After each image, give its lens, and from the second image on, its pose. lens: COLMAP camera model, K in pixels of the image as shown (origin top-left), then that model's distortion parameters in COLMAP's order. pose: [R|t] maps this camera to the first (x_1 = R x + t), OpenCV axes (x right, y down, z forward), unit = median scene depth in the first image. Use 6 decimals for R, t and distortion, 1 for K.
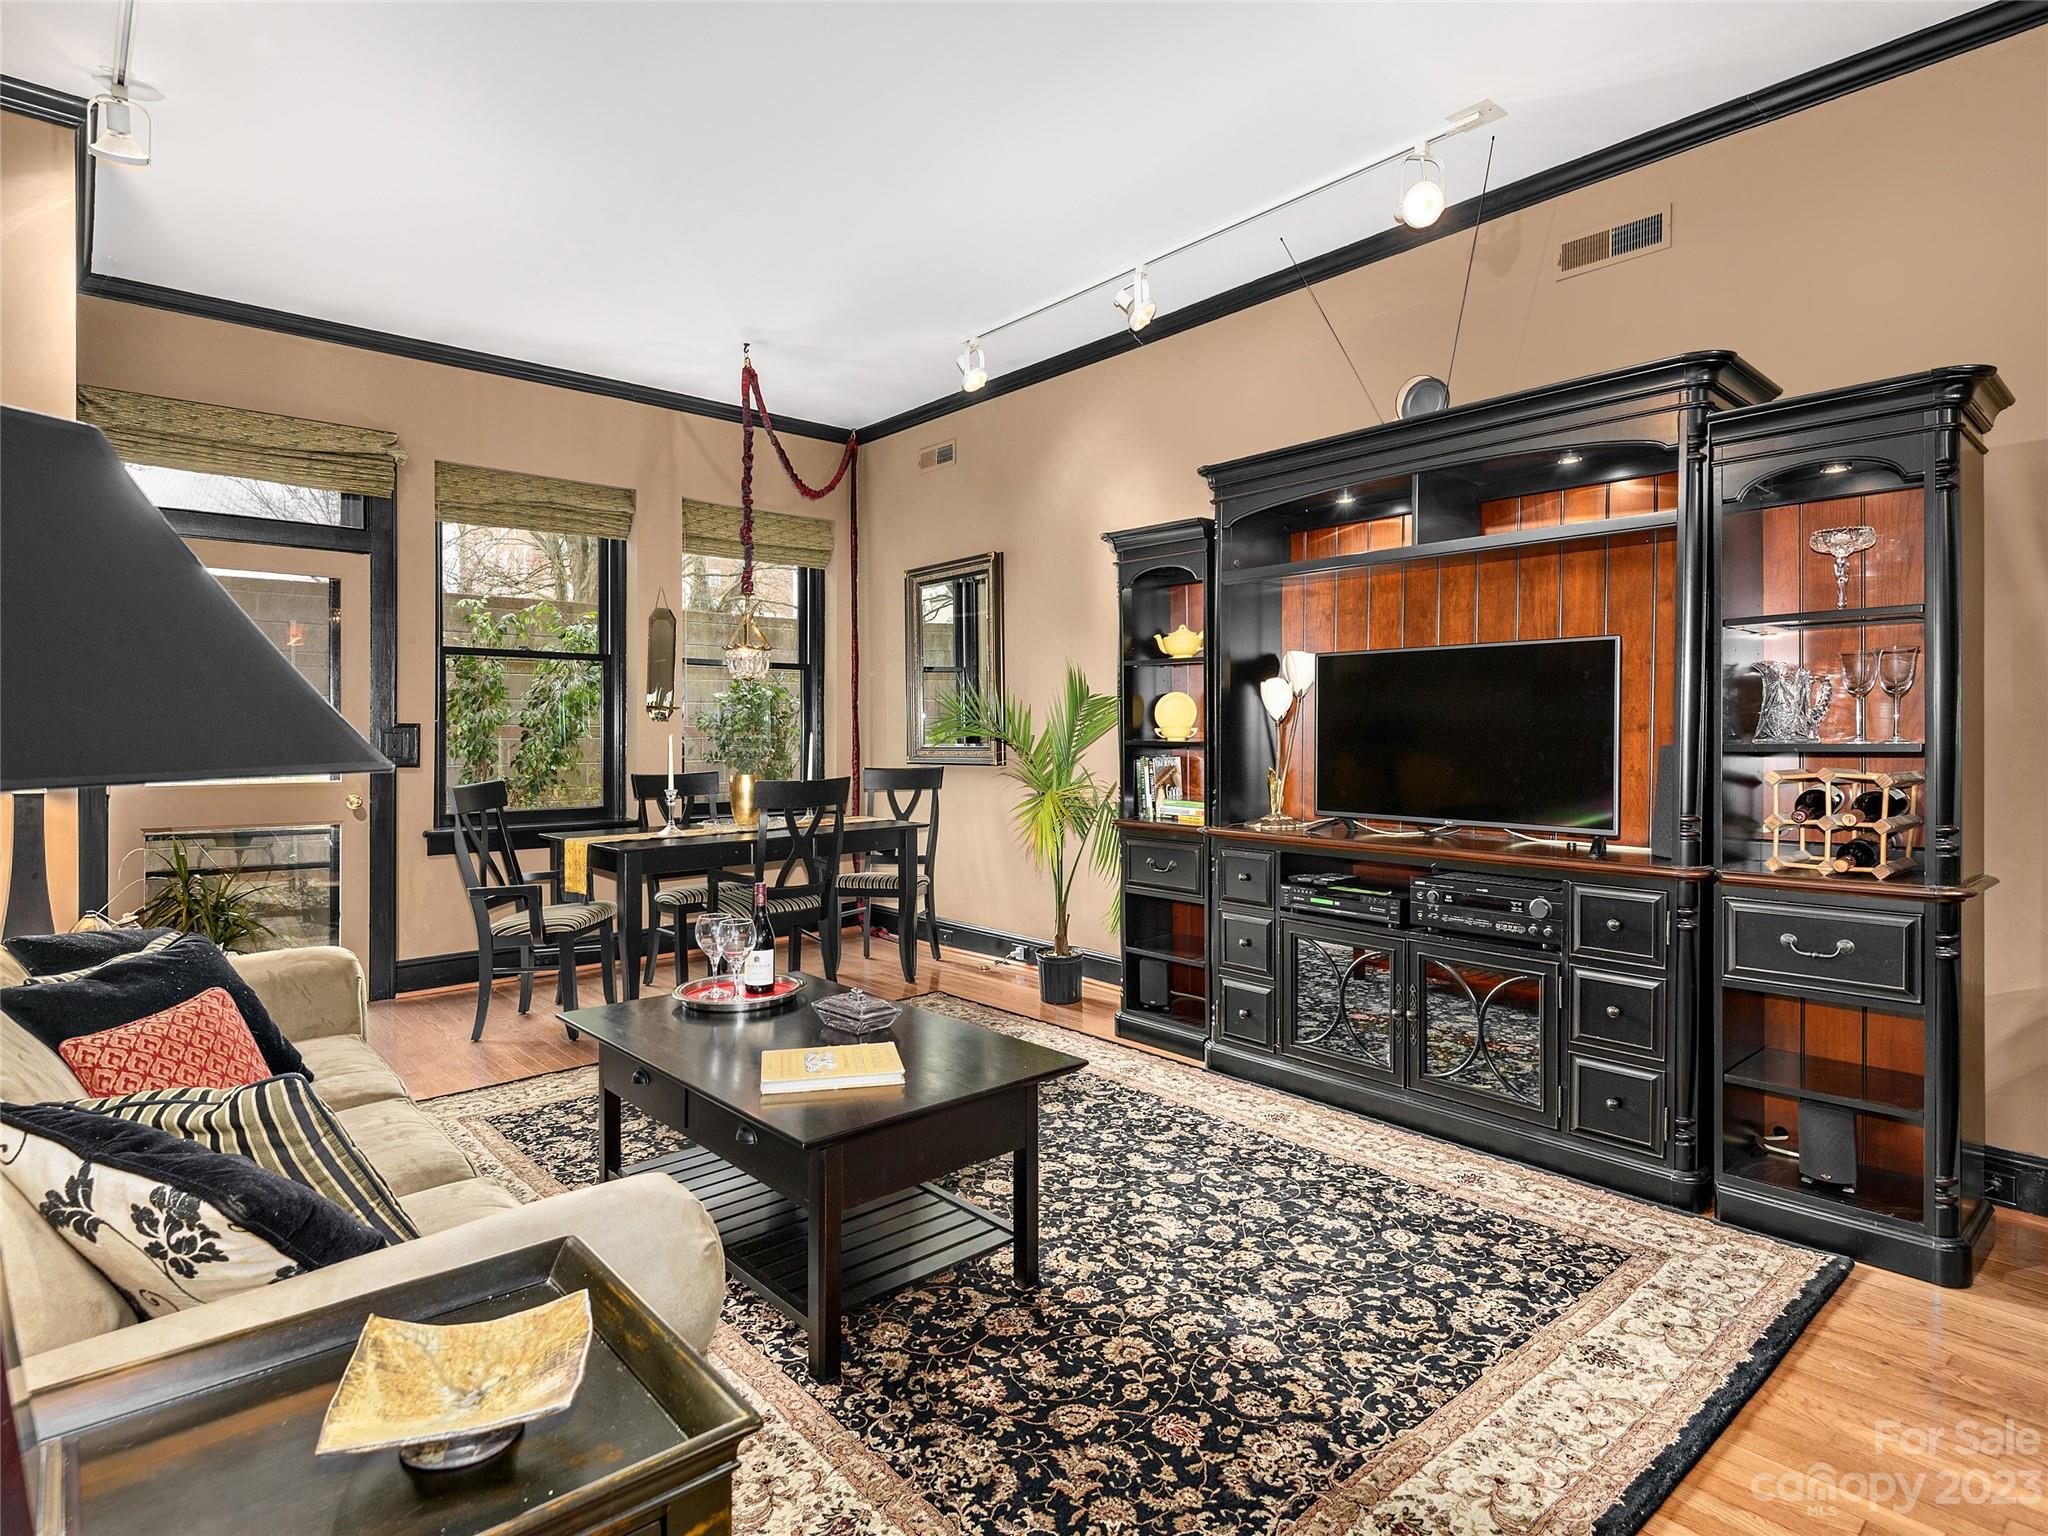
lens RADIAL K [[1087.0, 0, 1033.9], [0, 1087.0, 750.2], [0, 0, 1]] dist [0.002320, -0.003607]
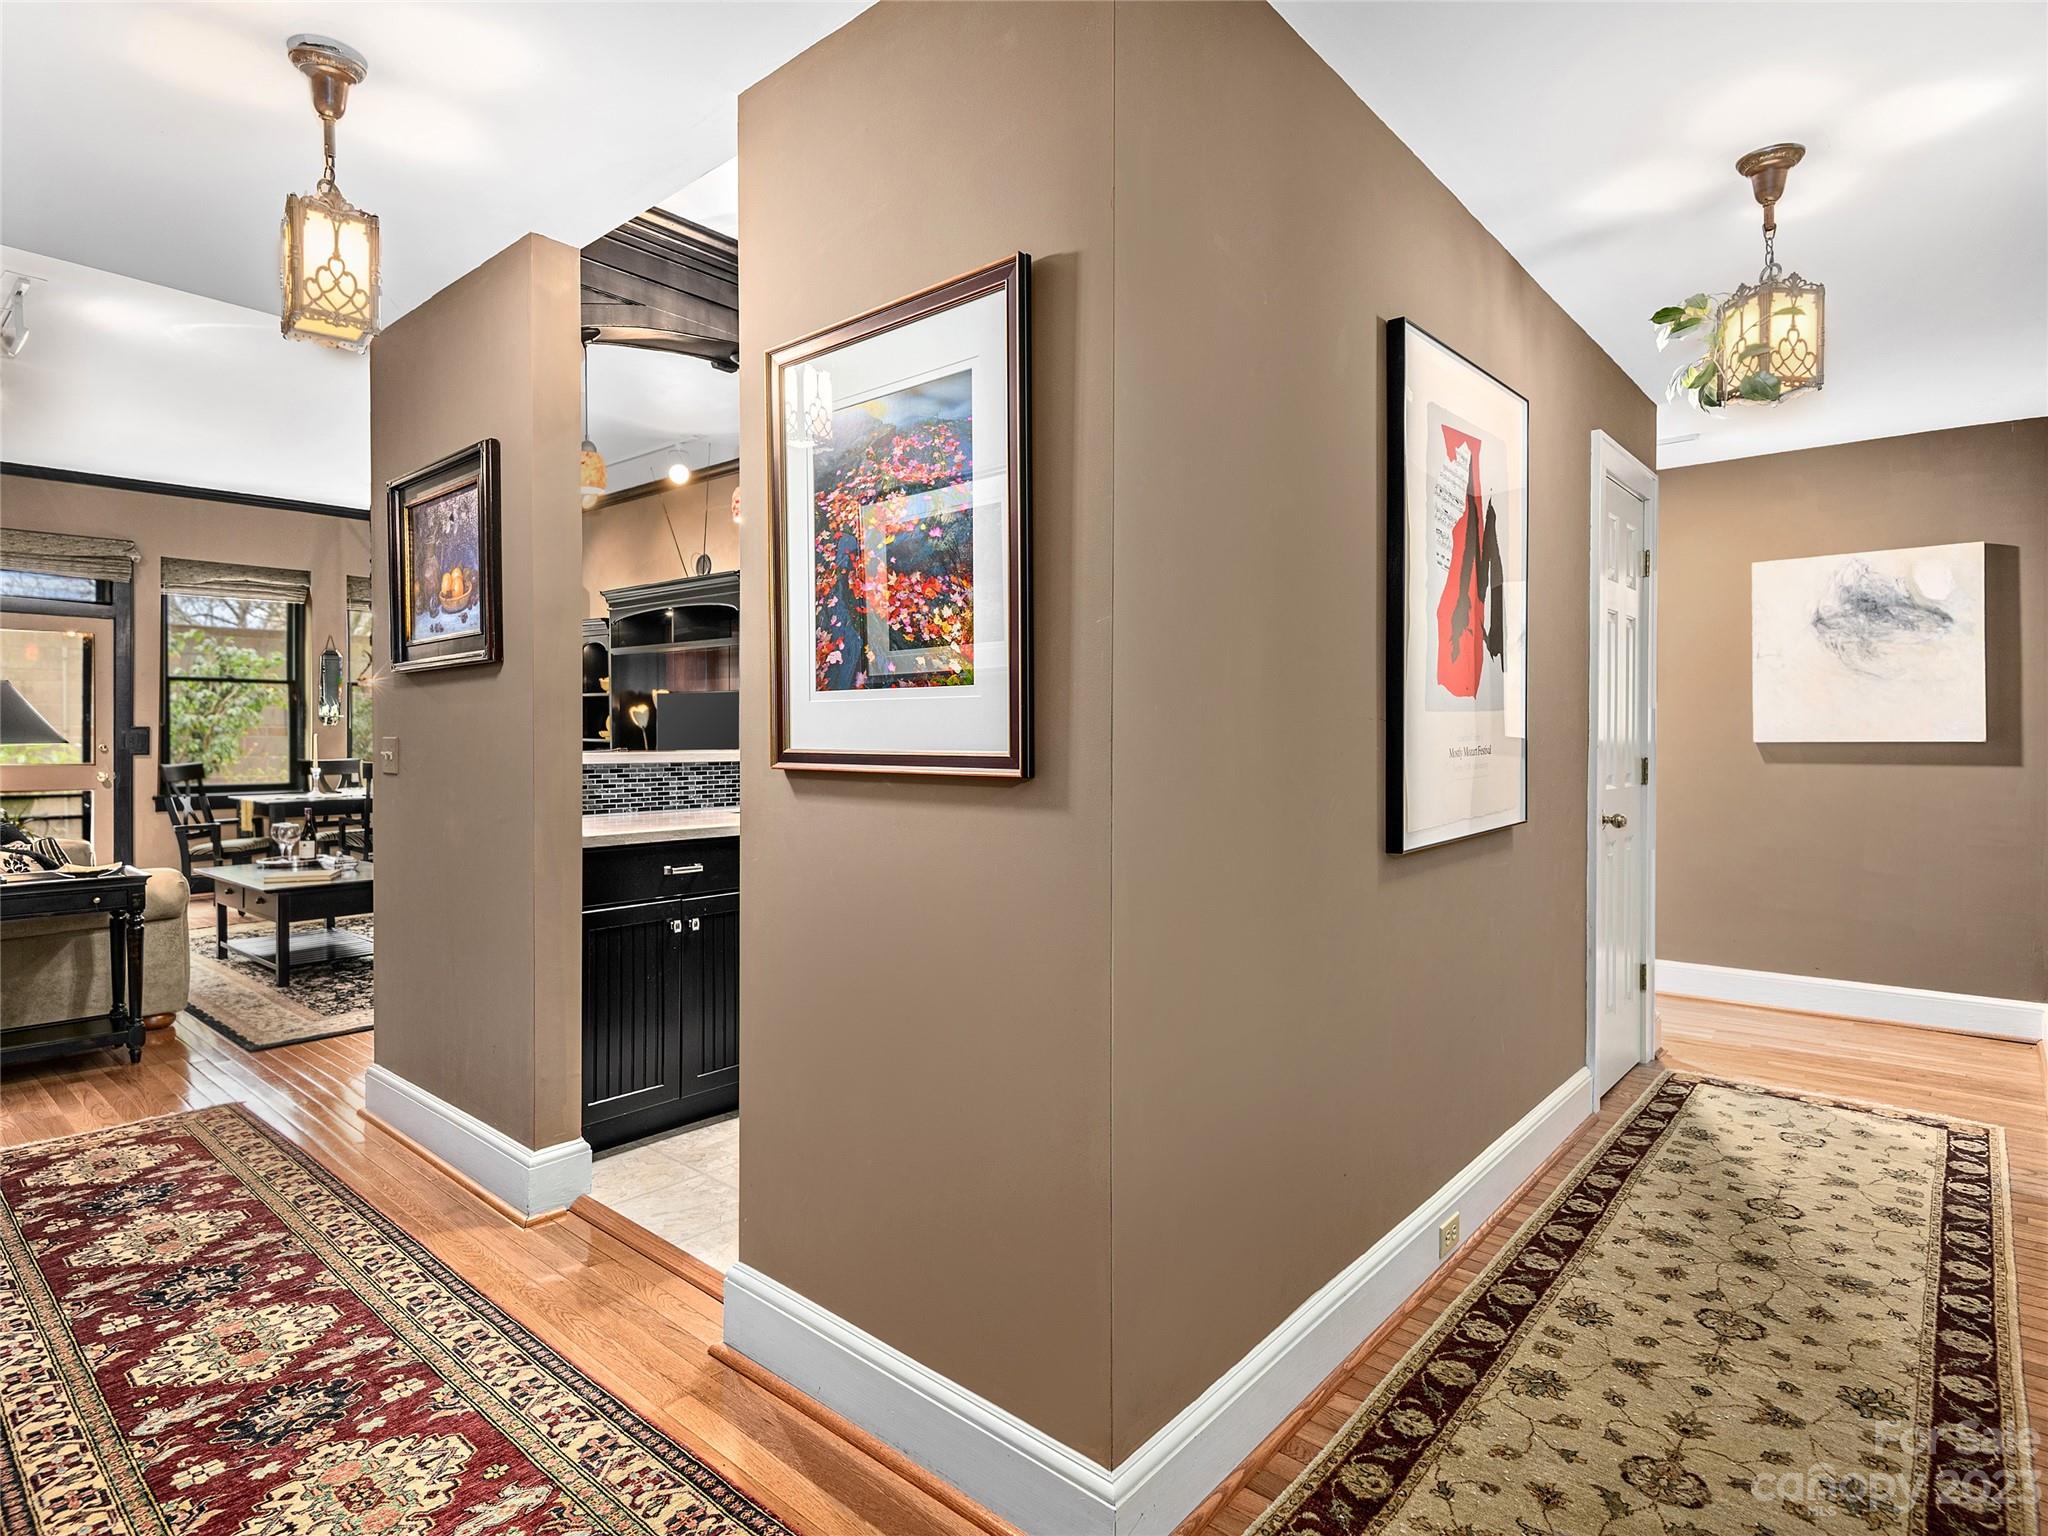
lens RADIAL K [[1087.0, 0, 1010.4], [0, 1087.0, 747.7], [0, 0, 1]] dist [0.002320, -0.003607]
pose [[0.993414, 0.008540, 0.114259, 0.754463], [-0.008521, 0.999963, -0.000654, -0.005115], [-0.114260, -0.000323, 0.993451, -1.072860]]
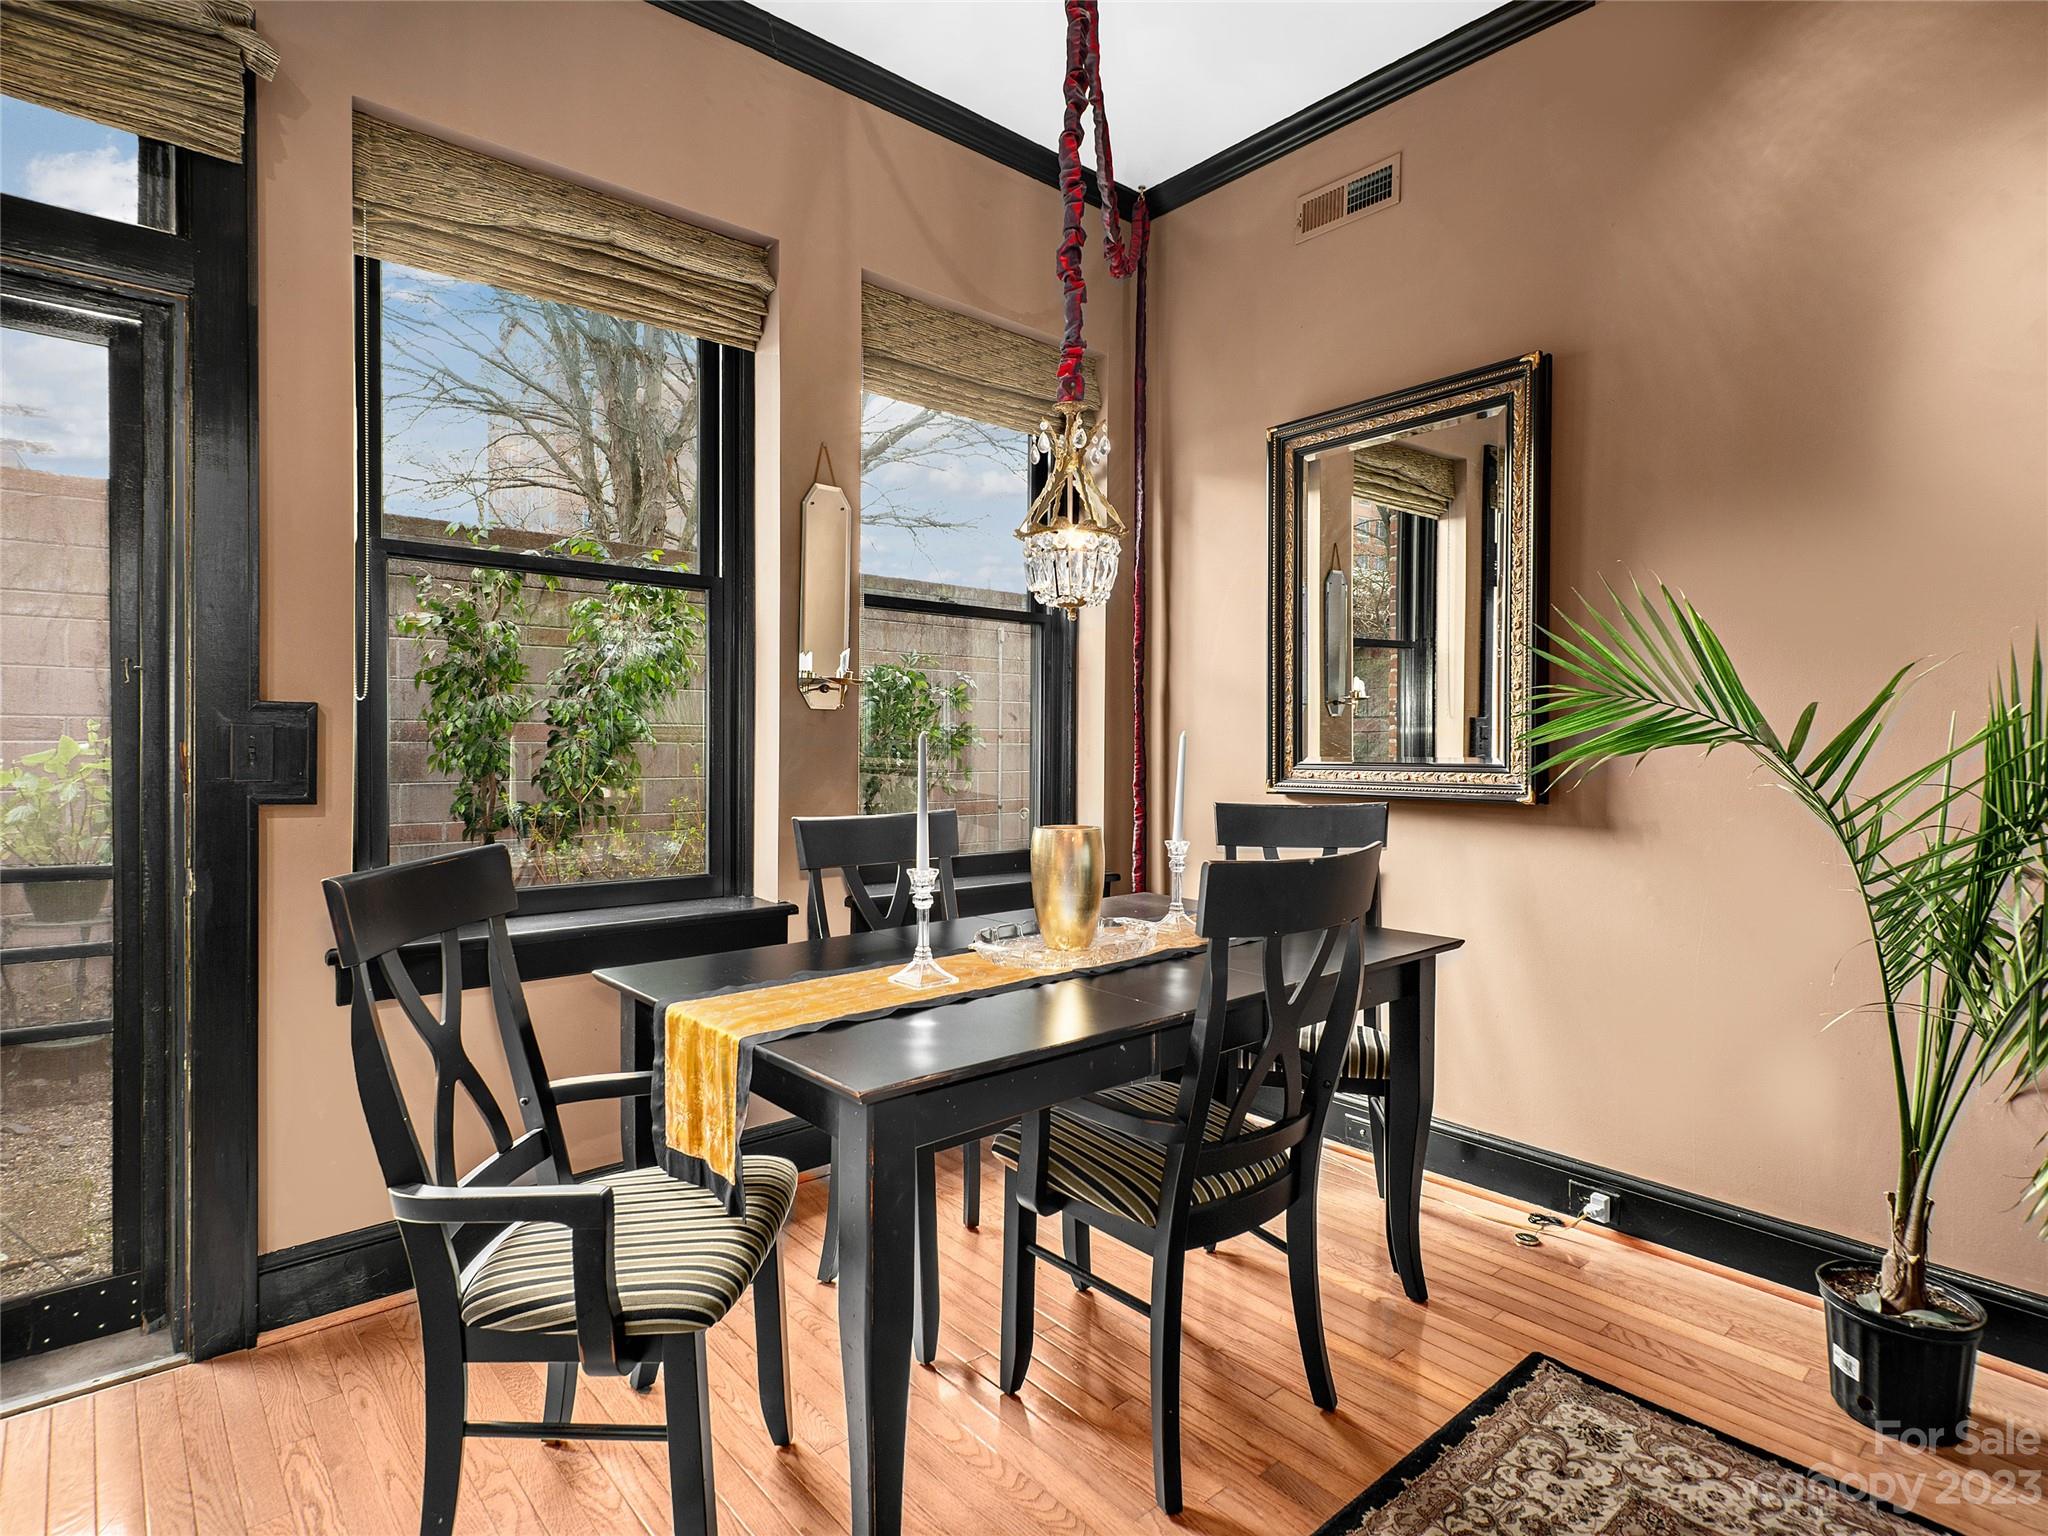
lens RADIAL K [[1087.0, 0, 1024.4], [0, 1087.0, 764.9], [0, 0, 1]] dist [0.002320, -0.003607]
pose [[0.999567, 0.007381, -0.028477, -0.419162], [-0.007206, 0.999955, 0.006247, -0.008119], [0.028522, -0.006039, 0.999575, 0.891911]]
